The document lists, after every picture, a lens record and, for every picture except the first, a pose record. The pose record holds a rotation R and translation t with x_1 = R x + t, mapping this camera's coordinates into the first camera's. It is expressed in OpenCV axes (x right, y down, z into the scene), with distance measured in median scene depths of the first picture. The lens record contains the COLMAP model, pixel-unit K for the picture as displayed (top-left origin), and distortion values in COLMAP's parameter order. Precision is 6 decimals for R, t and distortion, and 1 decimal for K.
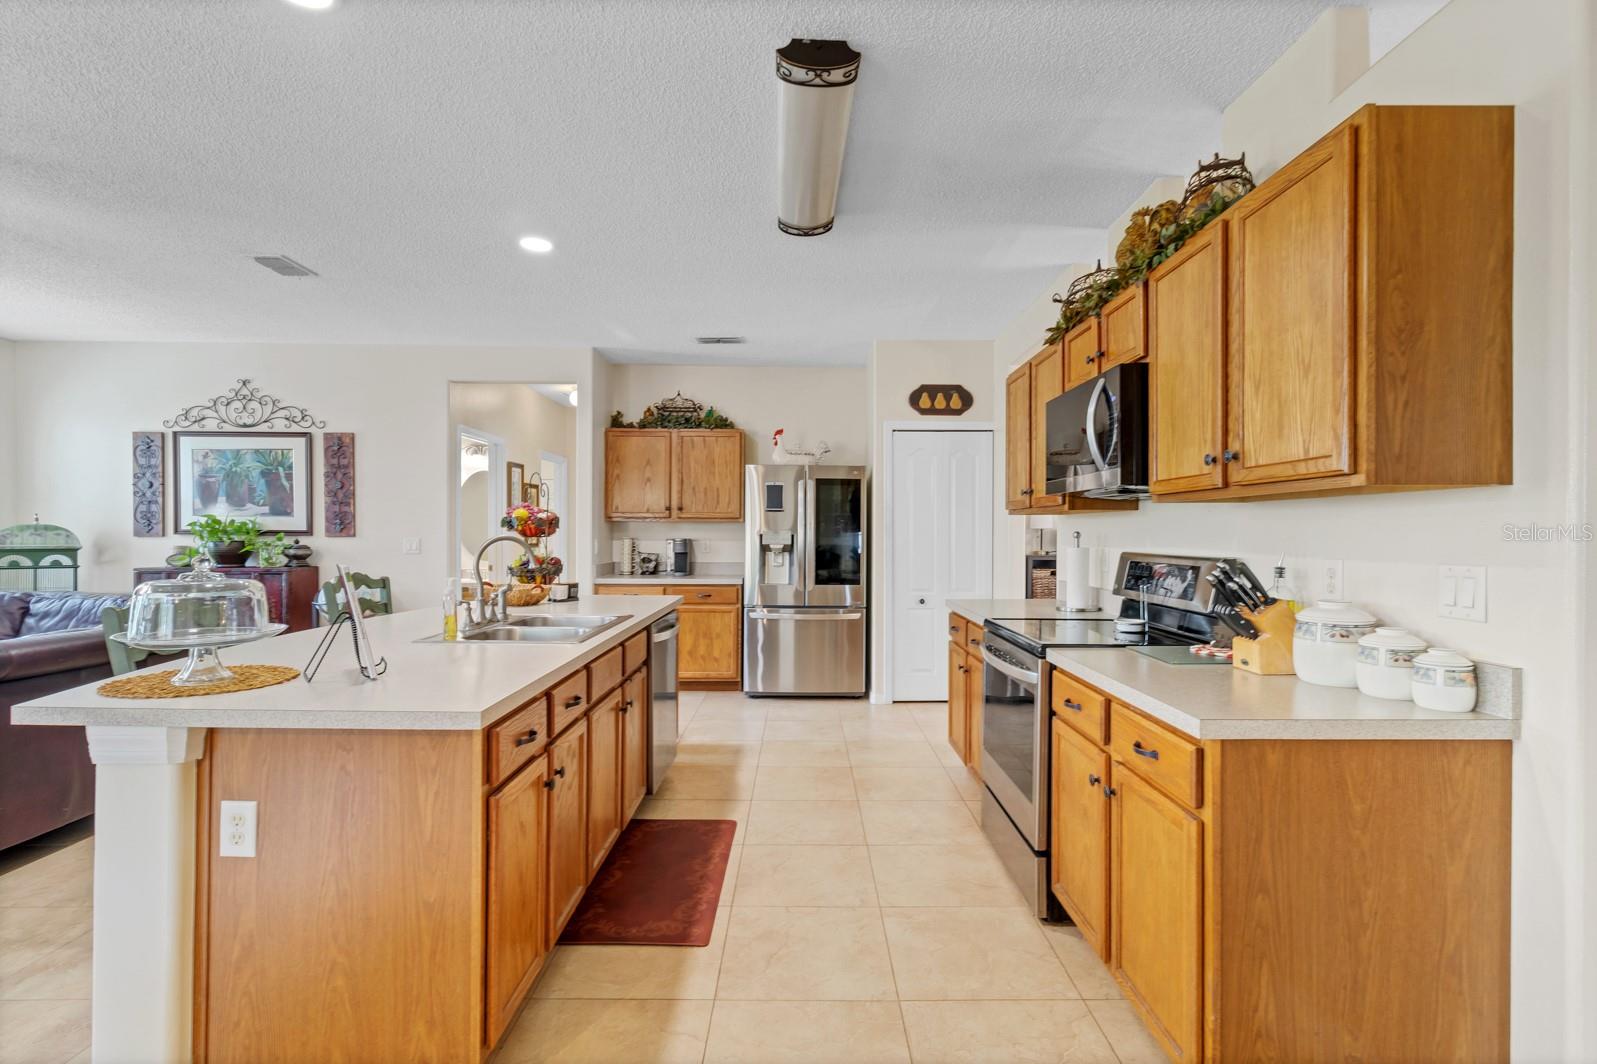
lens RADIAL K [[747.2, 0, 798.5], [0, 747.2, 532.0], [0, 0, 1]] dist [0.000946, 0.000355]
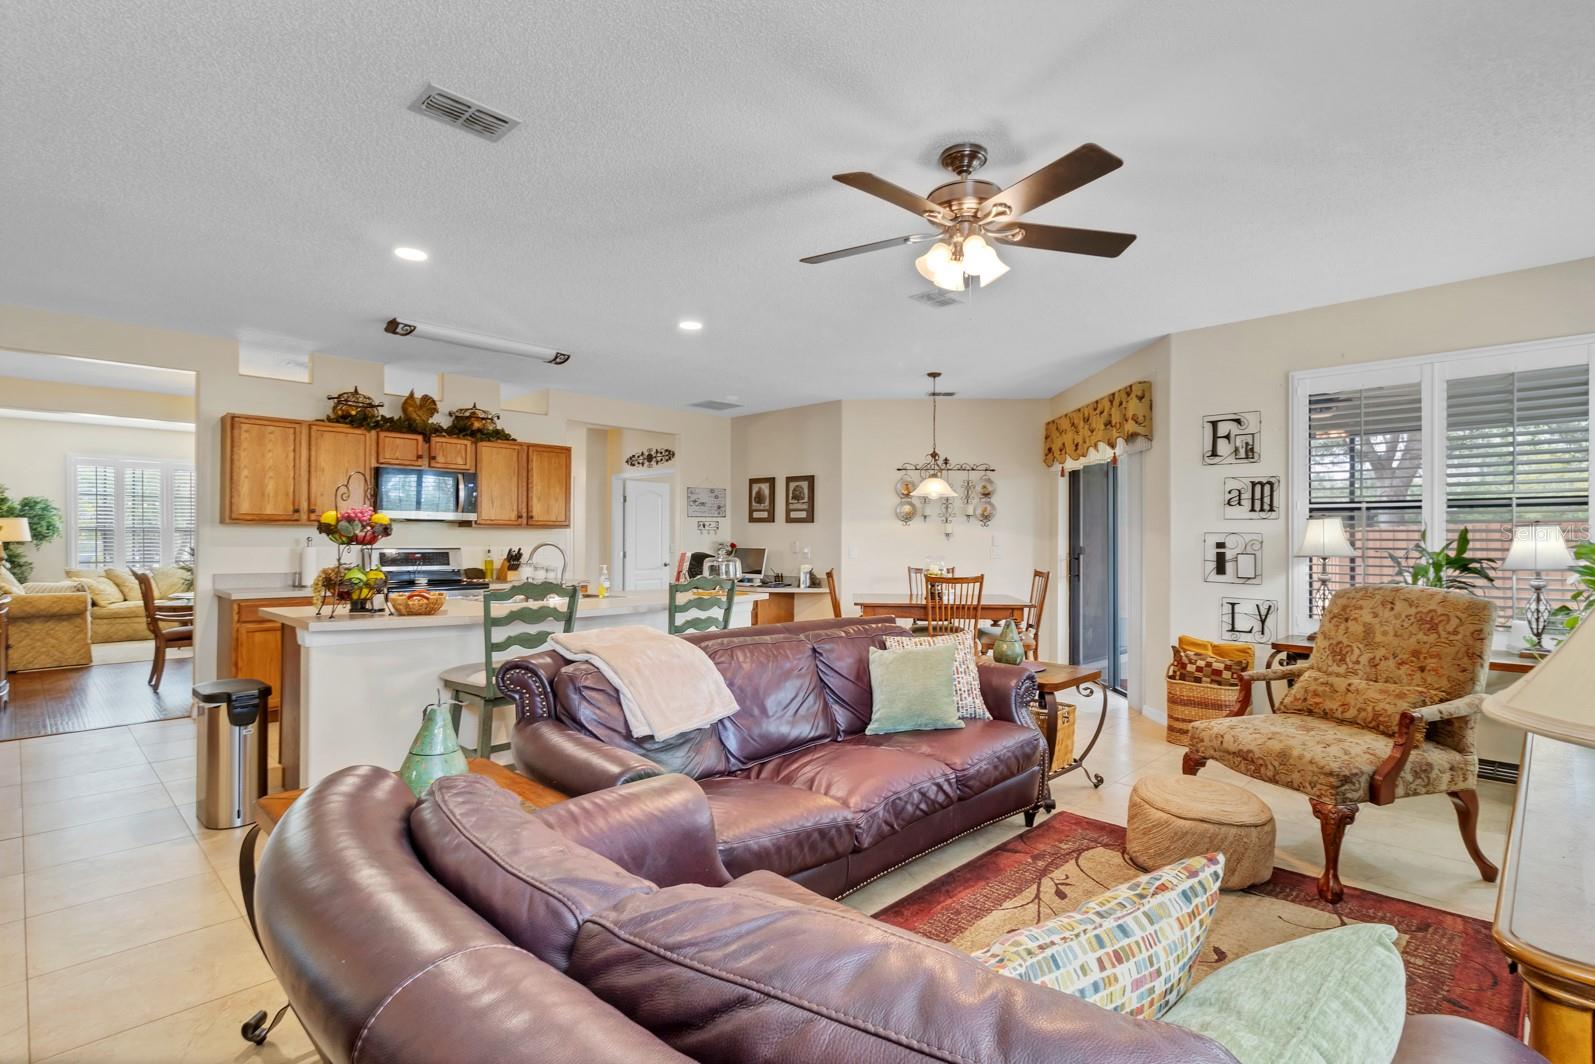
lens RADIAL K [[763.5, 0, 803.8], [0, 763.5, 534.8], [0, 0, 1]] dist [0.001516, 0.000689]
pose [[-0.718343, -0.000636, 0.695688, -0.935890], [-0.006042, 0.999968, -0.005325, -0.001981], [-0.695663, -0.008028, -0.718324, 0.890148]]
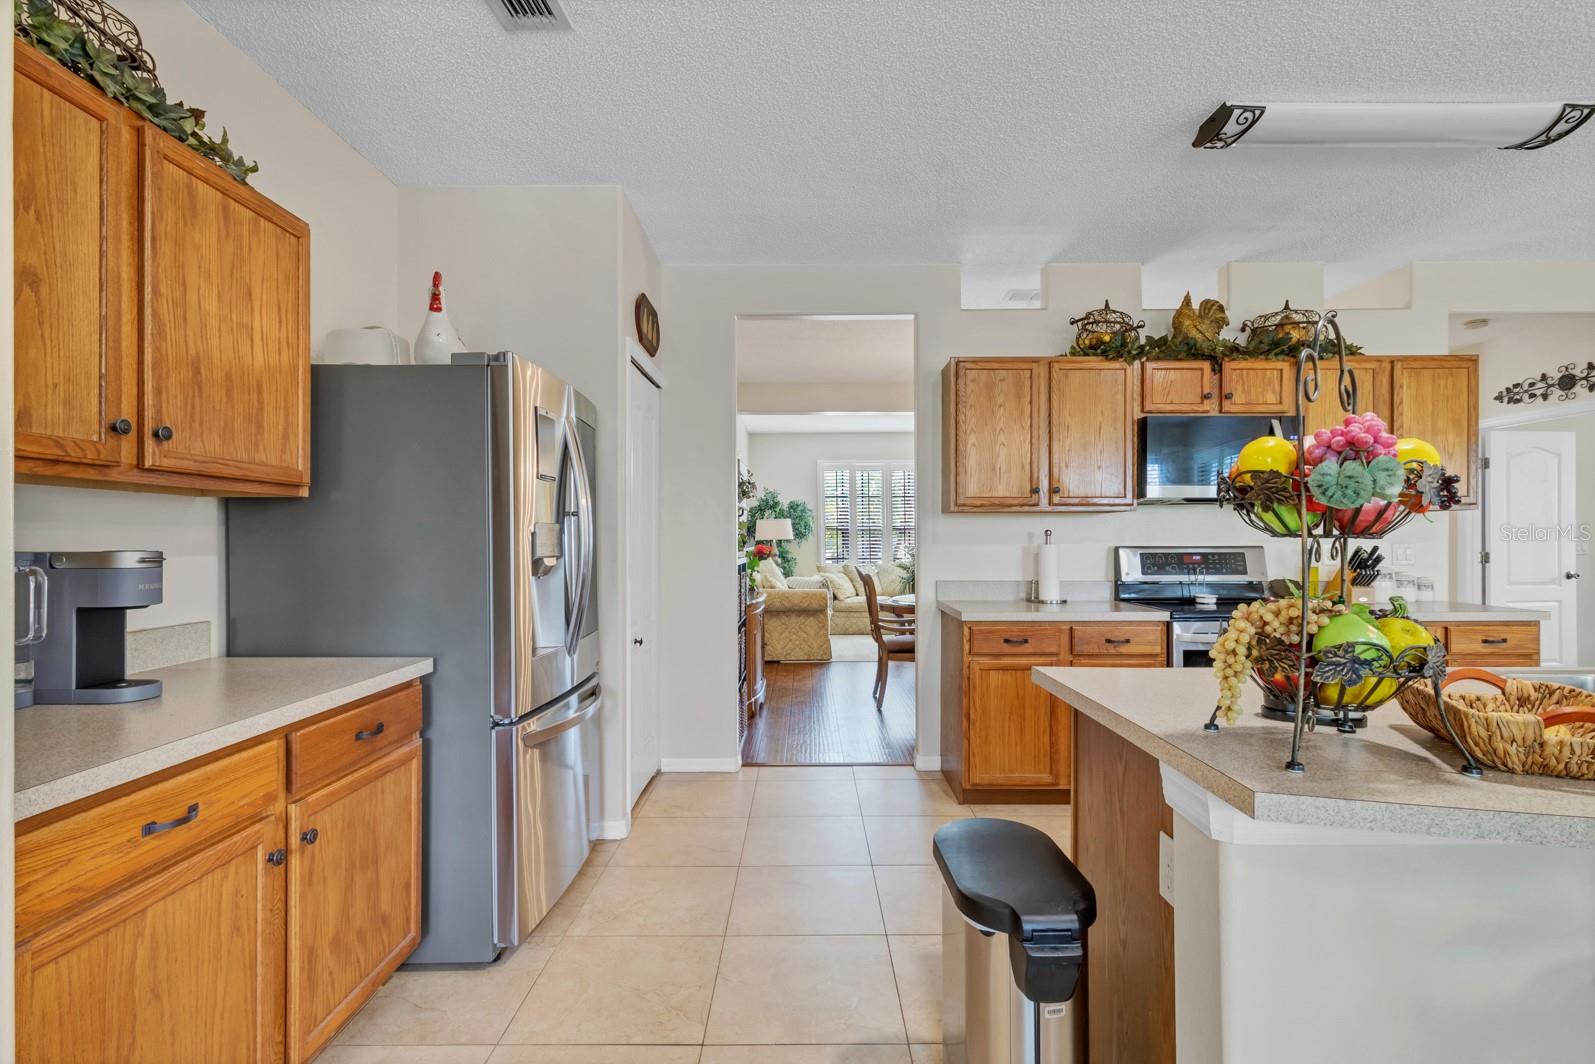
lens RADIAL K [[749.6, 0, 803.7], [0, 749.6, 537.1], [0, 0, 1]] dist [0.002291, 0.000343]
pose [[0.002850, -0.001774, 0.999994, -0.446736], [0.002840, 0.999994, 0.001766, 0.004362], [-0.999992, 0.002835, 0.002855, 0.839167]]
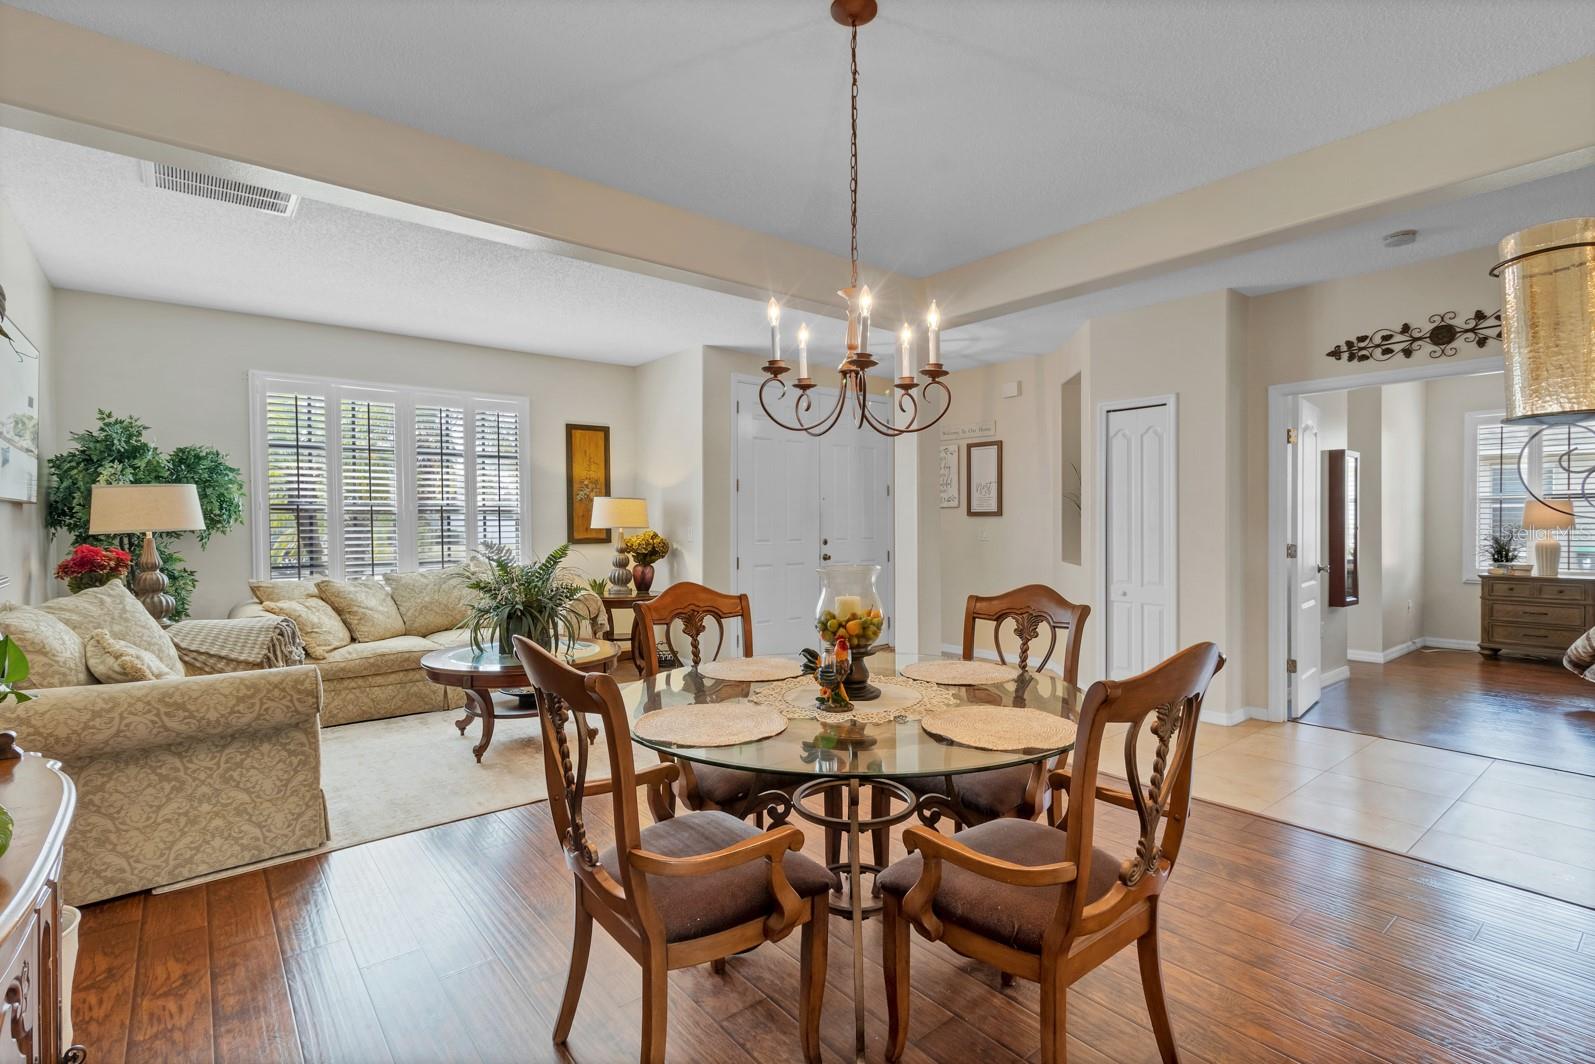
lens RADIAL K [[741.0, 0, 797.5], [0, 741.0, 532.0], [0, 0, 1]] dist [-0.002014, -0.000554]
pose [[-0.633174, -0.010555, 0.773937, 0.277198], [0.000675, 0.999899, 0.014190, 0.003008], [-0.774009, 0.009507, -0.633103, 0.864438]]
